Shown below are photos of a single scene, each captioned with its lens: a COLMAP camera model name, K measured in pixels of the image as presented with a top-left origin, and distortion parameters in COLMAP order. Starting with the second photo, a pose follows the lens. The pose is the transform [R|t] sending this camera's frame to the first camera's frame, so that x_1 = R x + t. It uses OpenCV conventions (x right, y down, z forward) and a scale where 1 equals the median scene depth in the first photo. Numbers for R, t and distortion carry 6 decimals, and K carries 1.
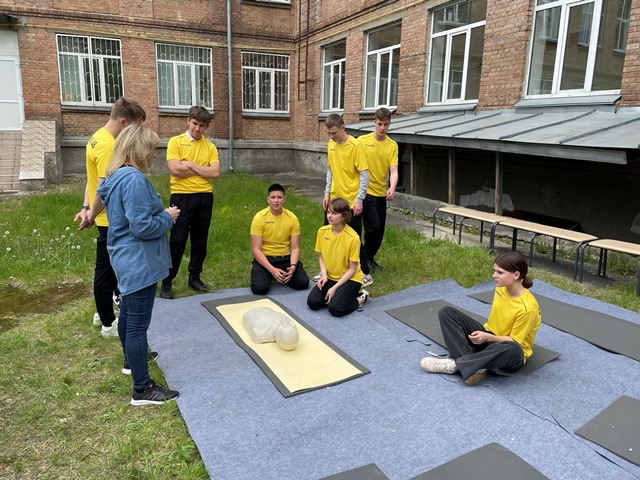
lens RADIAL K [[480.8, 0, 314.6], [0, 480.8, 242.0], [0, 0, 1]] dist [0.078928, -0.105297]
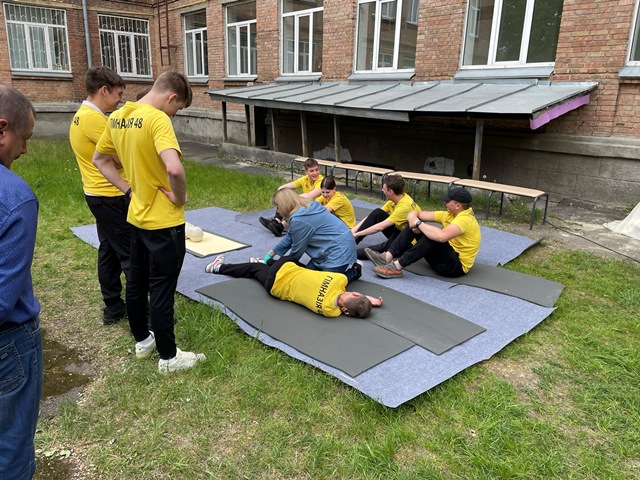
lens RADIAL K [[480.8, 0, 321.4], [0, 480.8, 239.0], [0, 0, 1]] dist [0.078928, -0.105297]
pose [[0.959376, -0.072734, 0.272593, -0.027703], [0.056186, 0.996099, 0.068038, 0.039536], [-0.276479, -0.049958, 0.959721, -0.176769]]
